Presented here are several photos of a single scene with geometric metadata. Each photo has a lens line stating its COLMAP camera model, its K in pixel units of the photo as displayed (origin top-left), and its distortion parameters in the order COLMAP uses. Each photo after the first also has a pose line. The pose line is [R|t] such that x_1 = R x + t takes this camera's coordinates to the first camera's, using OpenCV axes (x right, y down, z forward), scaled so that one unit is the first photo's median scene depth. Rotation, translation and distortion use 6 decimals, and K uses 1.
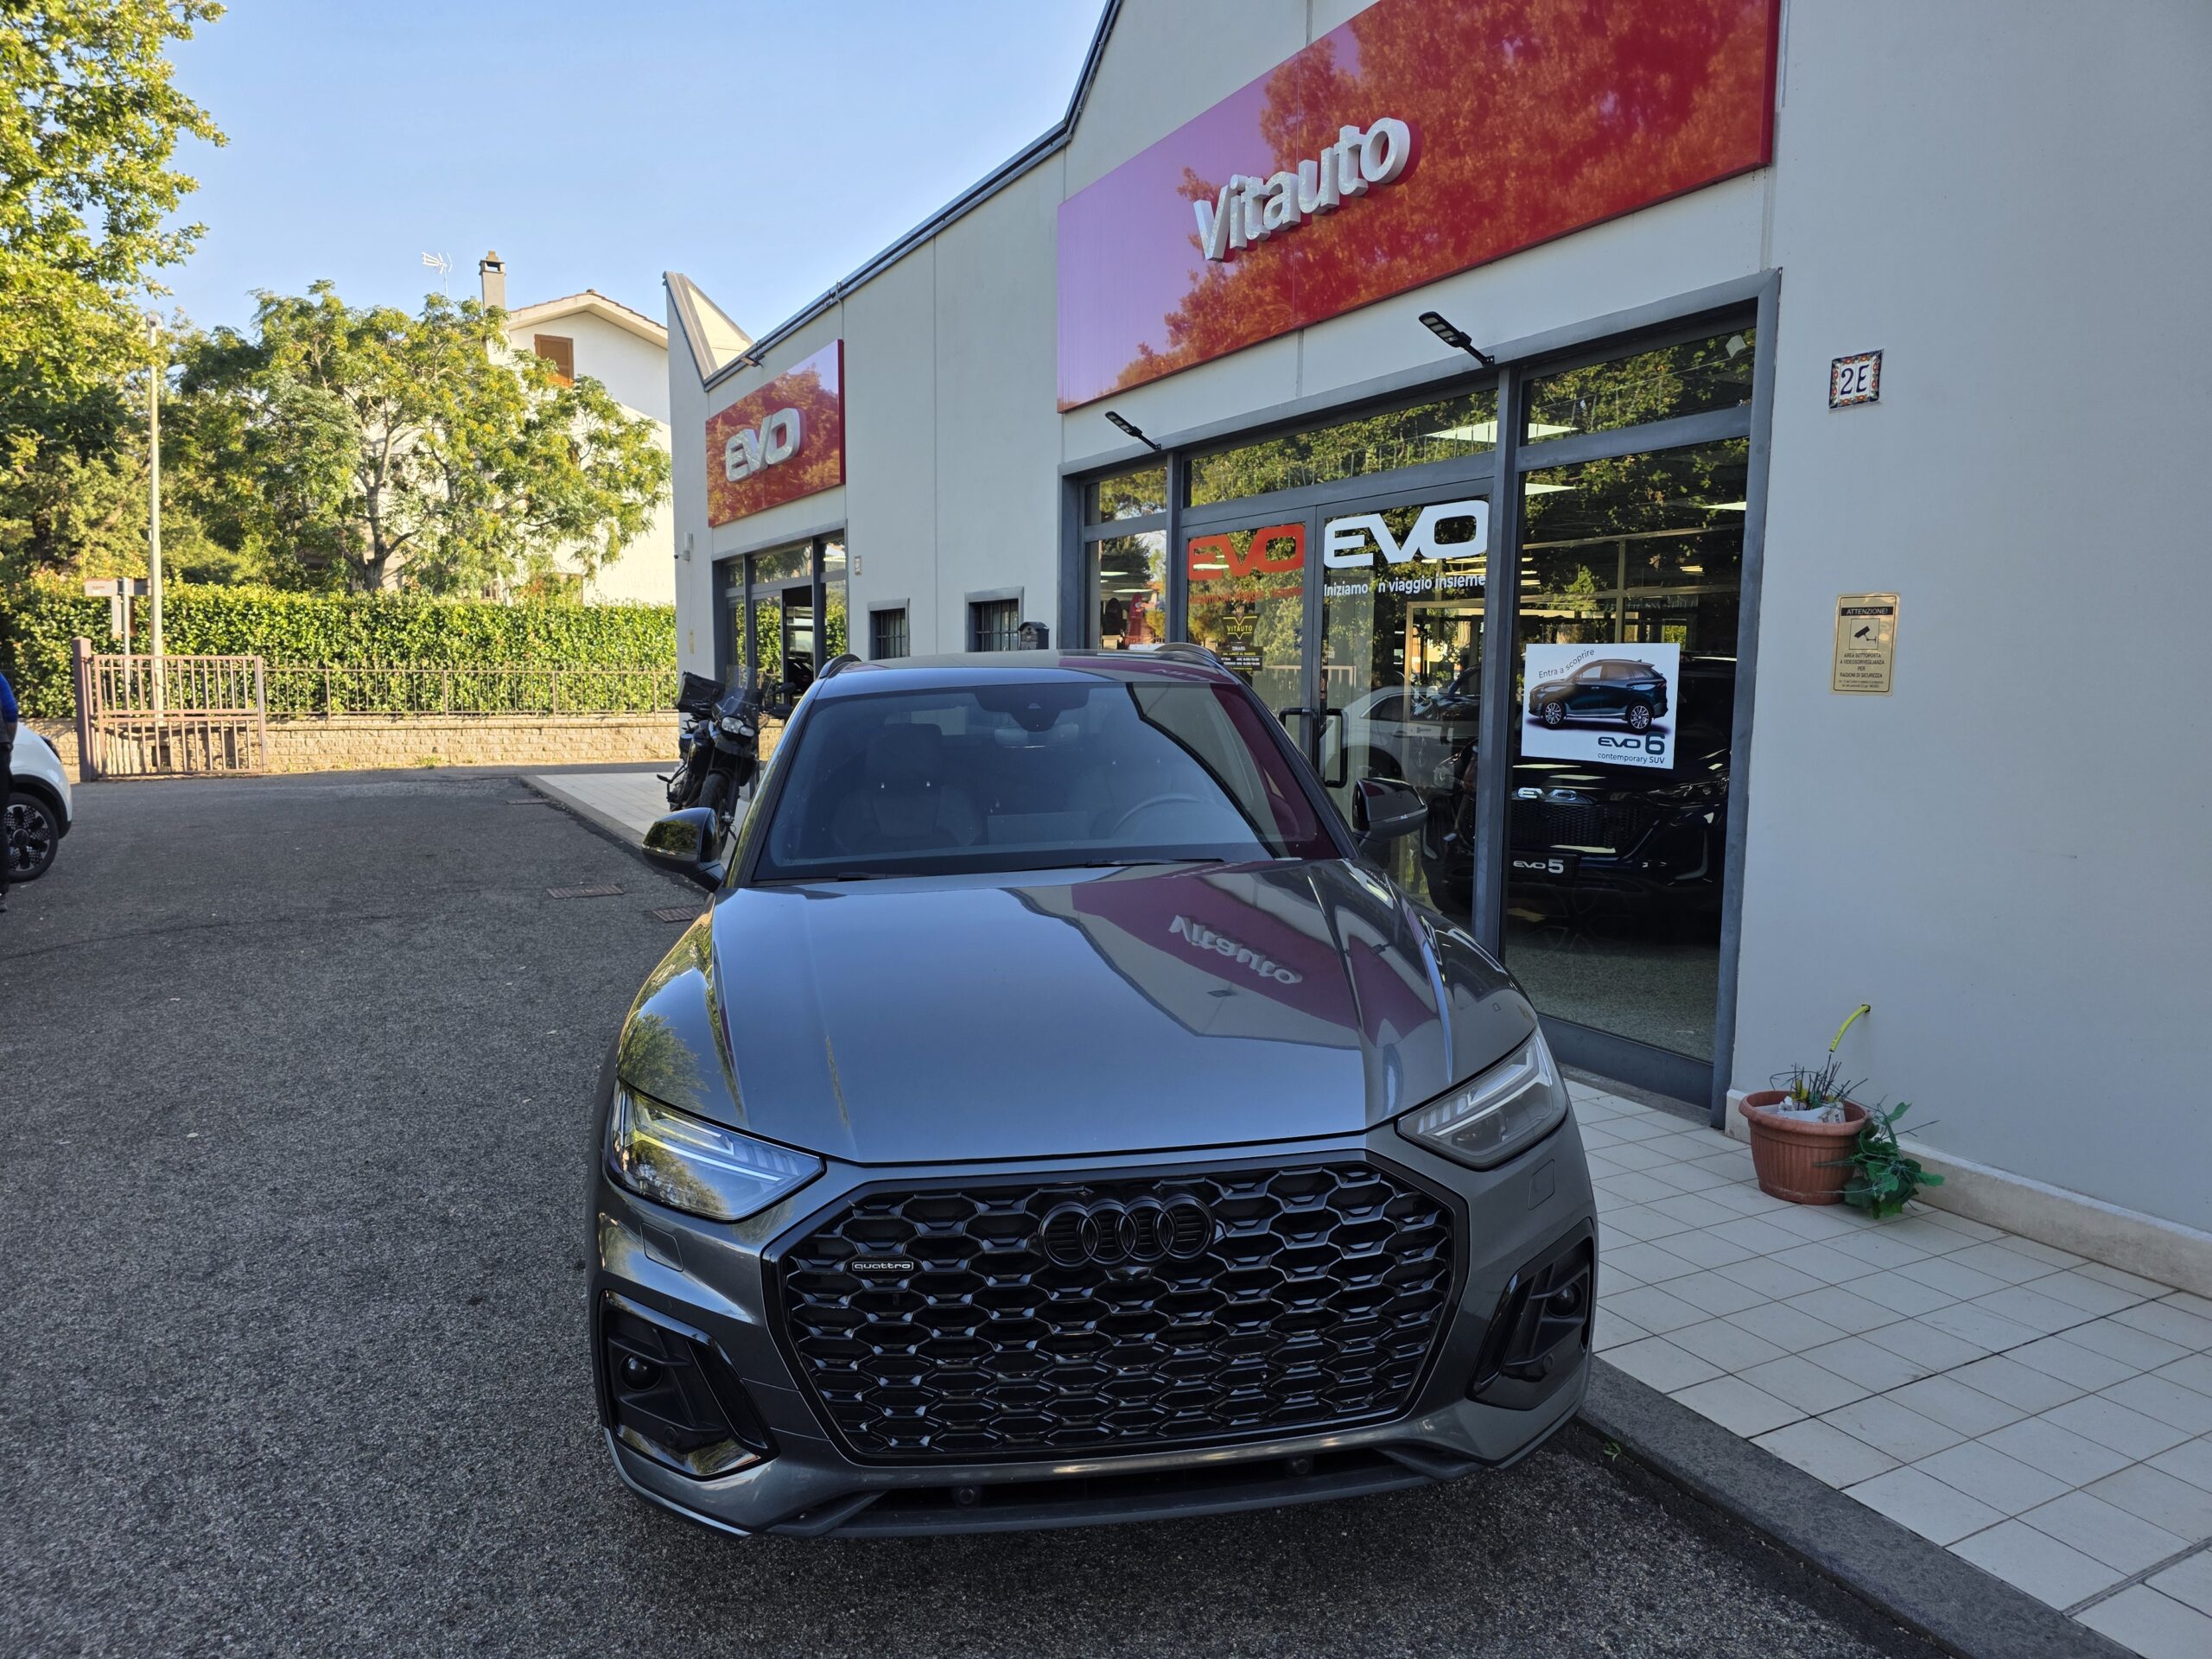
lens RADIAL K [[1448.1, 0, 1018.8], [0, 1448.1, 853.5], [0, 0, 1]] dist [0.057220, -0.044897]
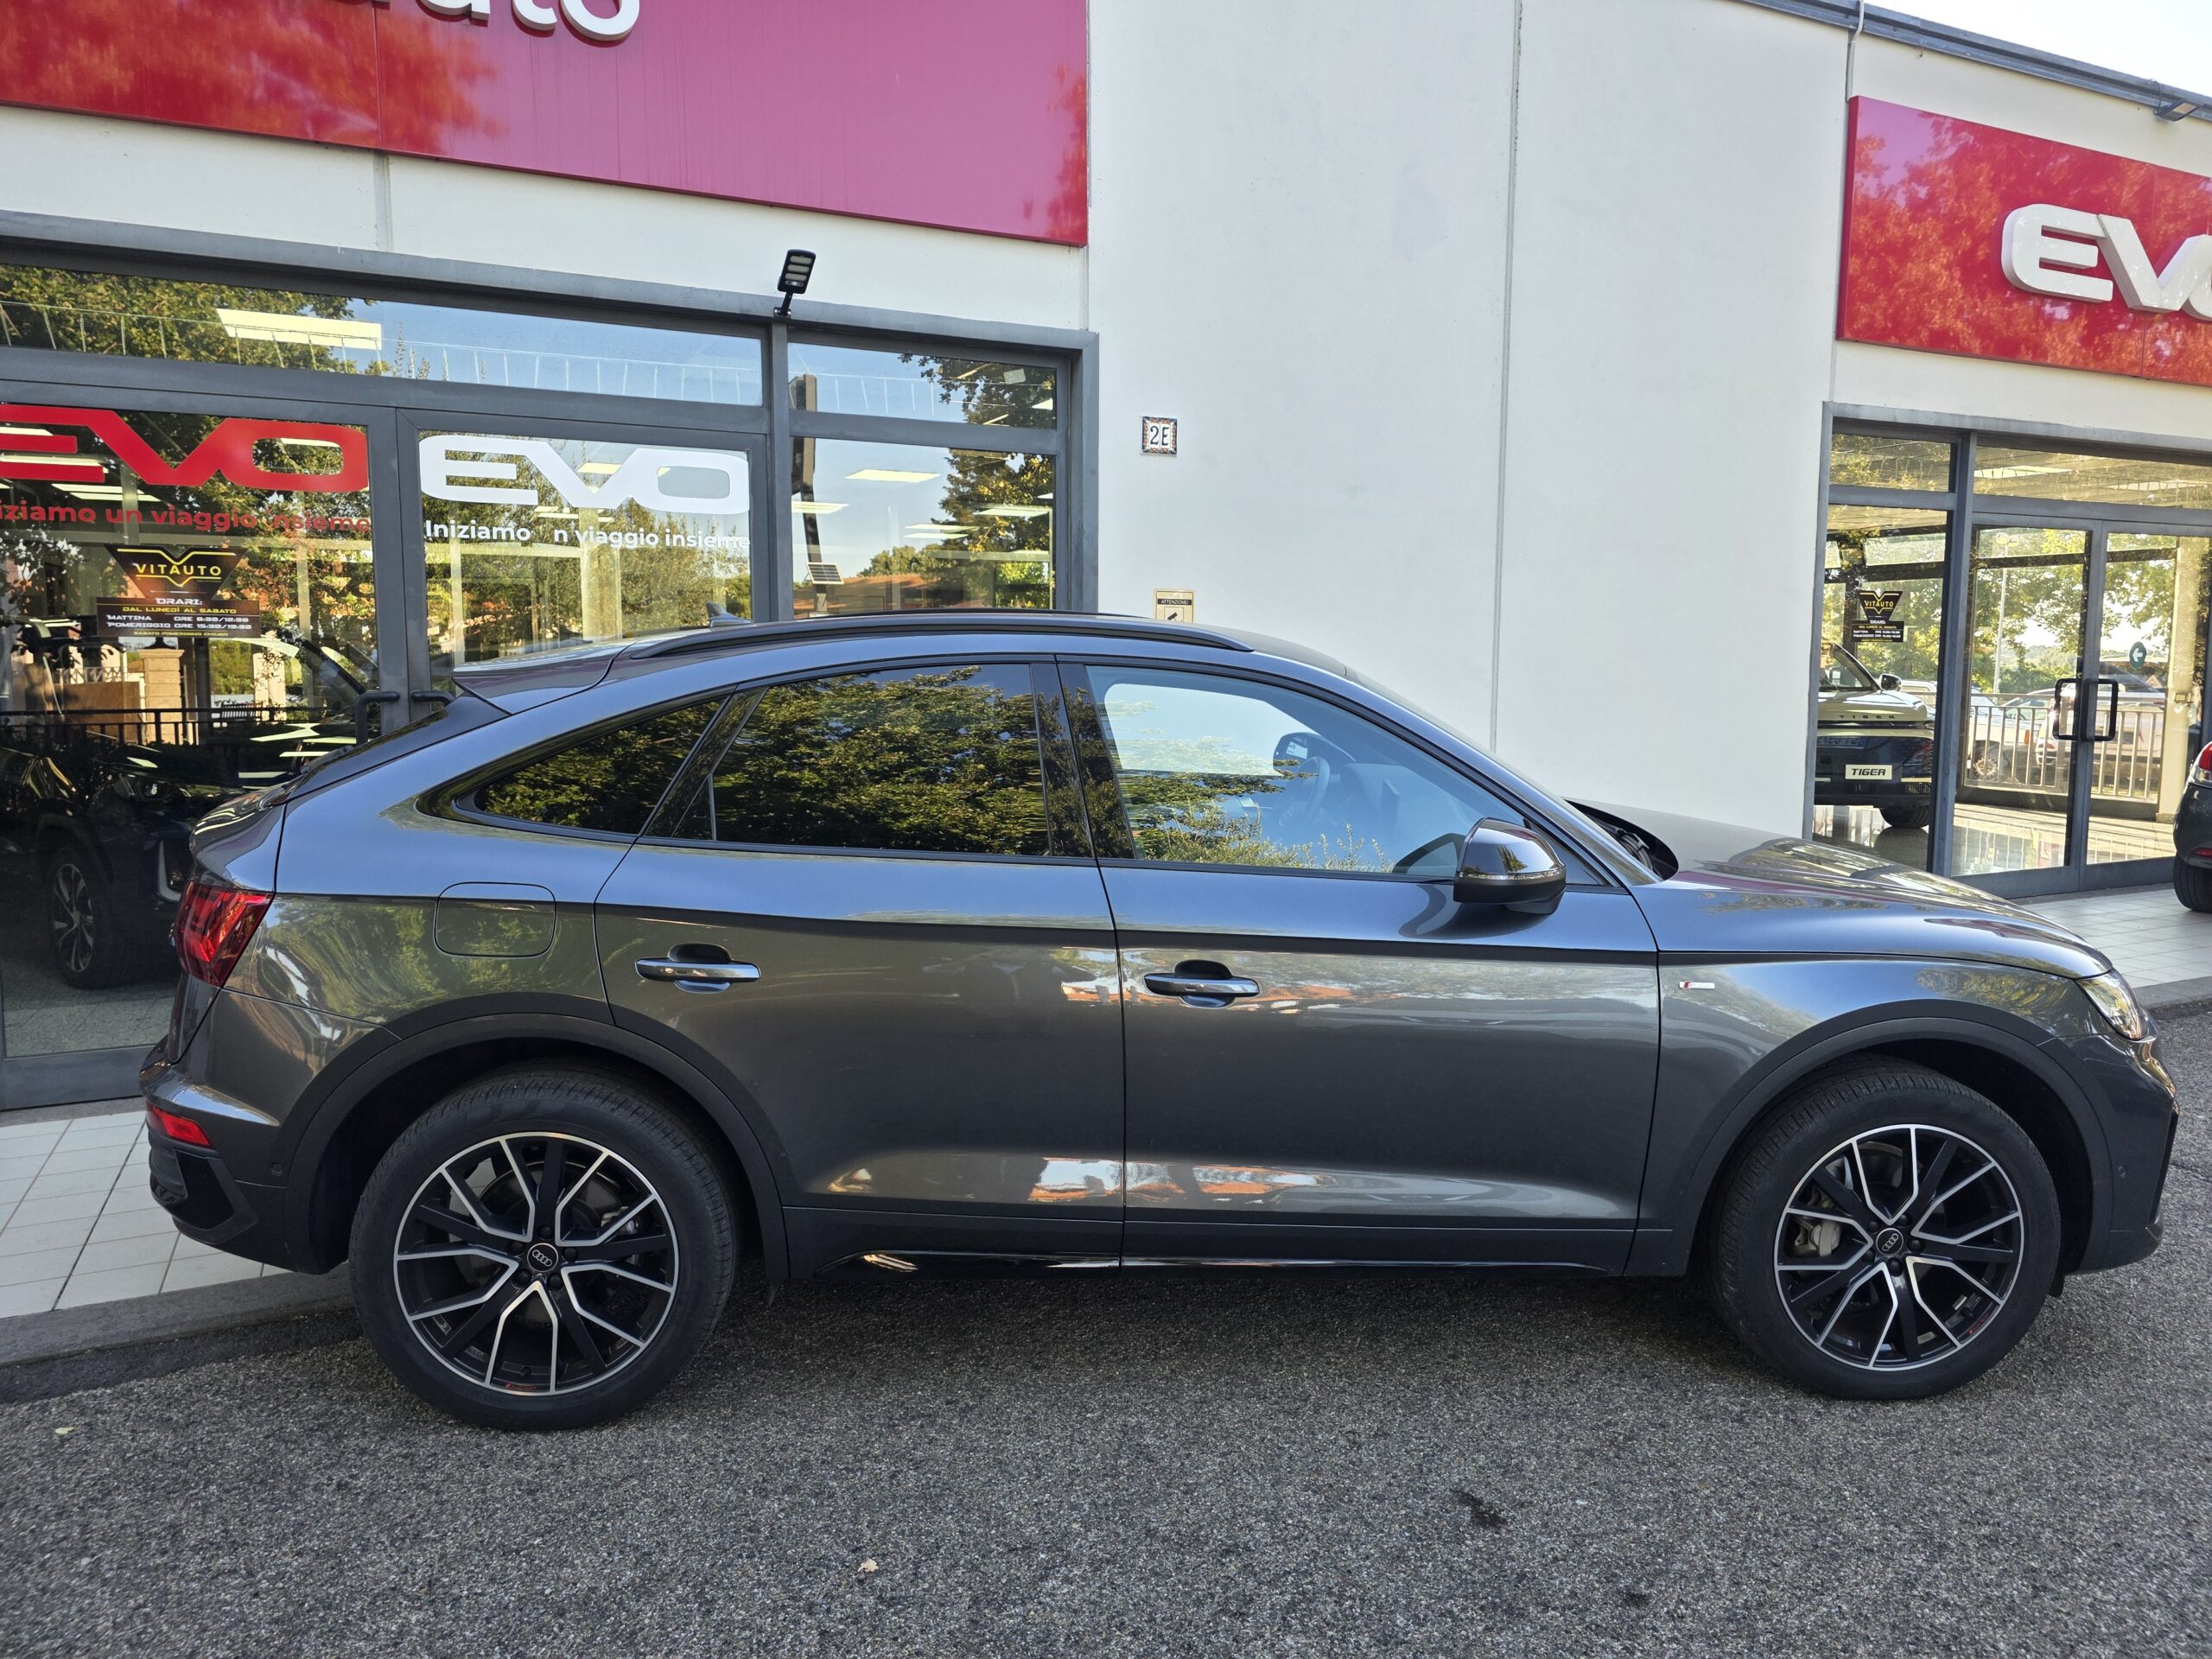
lens RADIAL K [[1547.0, 0, 1106.0], [0, 1547.0, 829.5], [0, 0, 1]] dist [0.058654, -0.048385]
pose [[-0.015307, -0.115978, 0.993134, -0.732569], [0.124575, 0.985290, 0.116982, -0.102395], [-0.992092, 0.125511, -0.000634, 0.853910]]
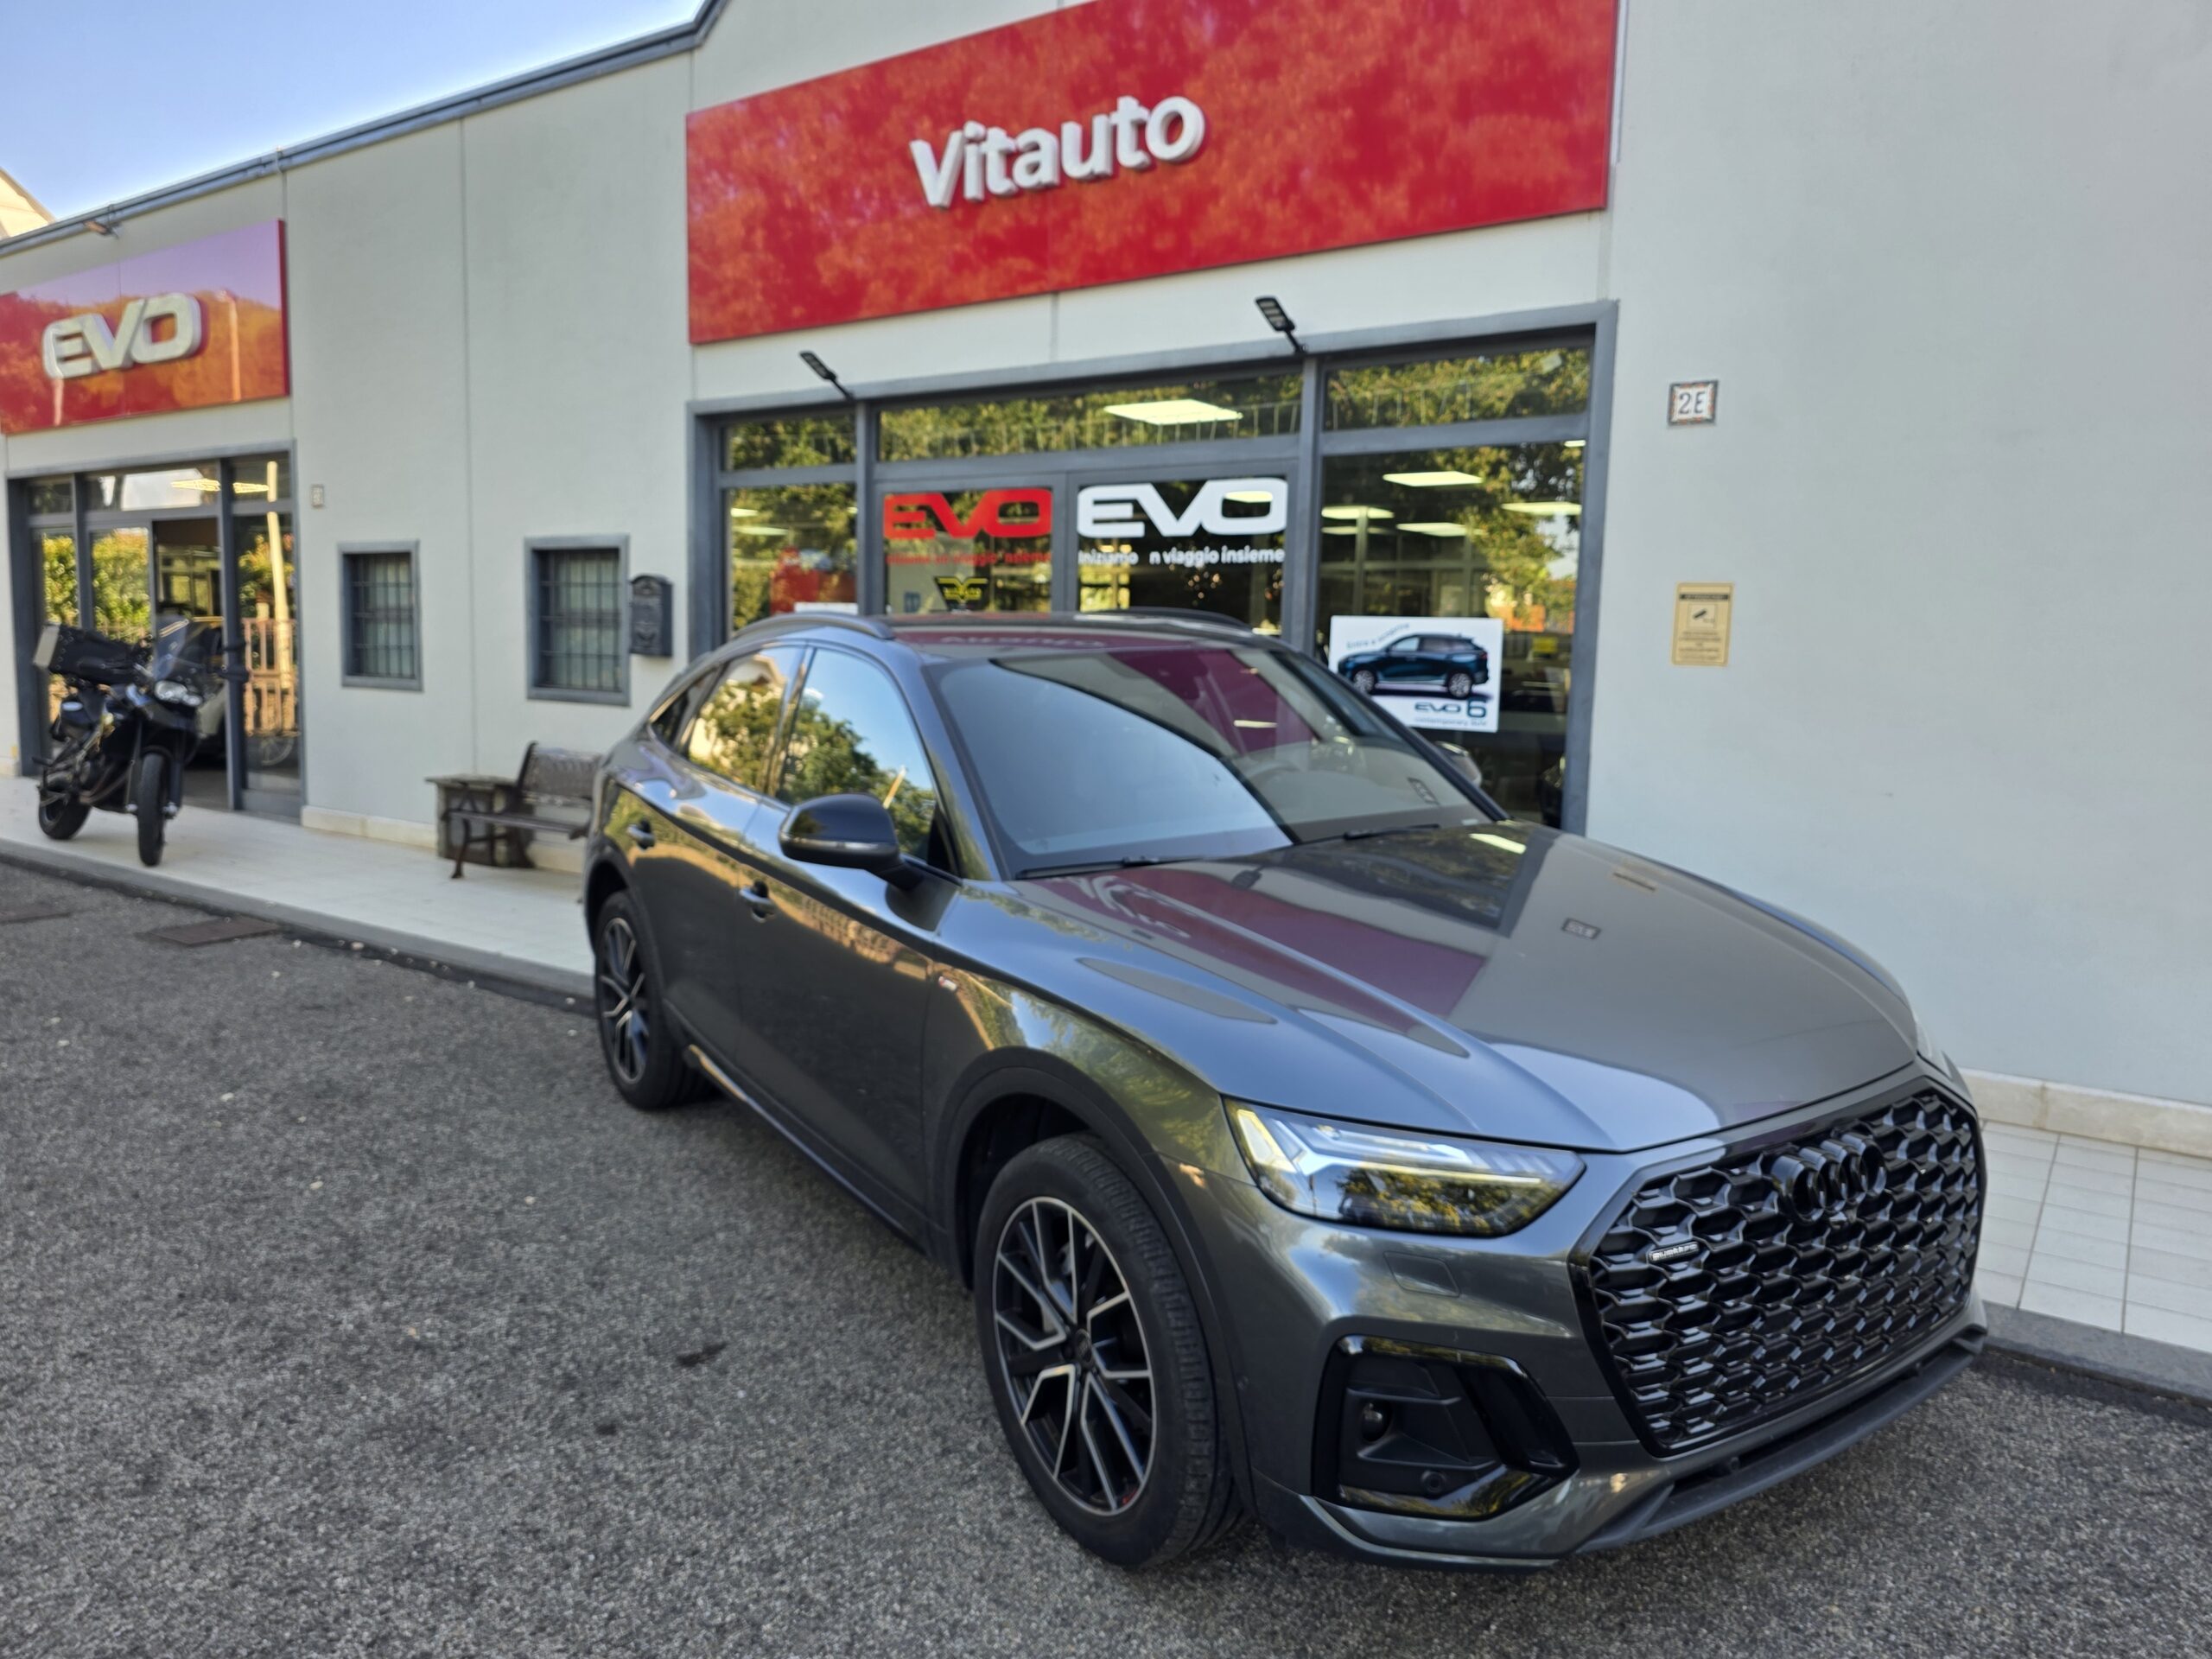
lens RADIAL K [[1507.2, 0, 1034.7], [0, 1507.2, 823.3], [0, 0, 1]] dist [0.061251, -0.067732]
pose [[0.883916, -0.040659, 0.465874, -0.383641], [0.041655, 0.999099, 0.008161, -0.010301], [-0.465786, 0.012192, 0.884813, 0.123151]]
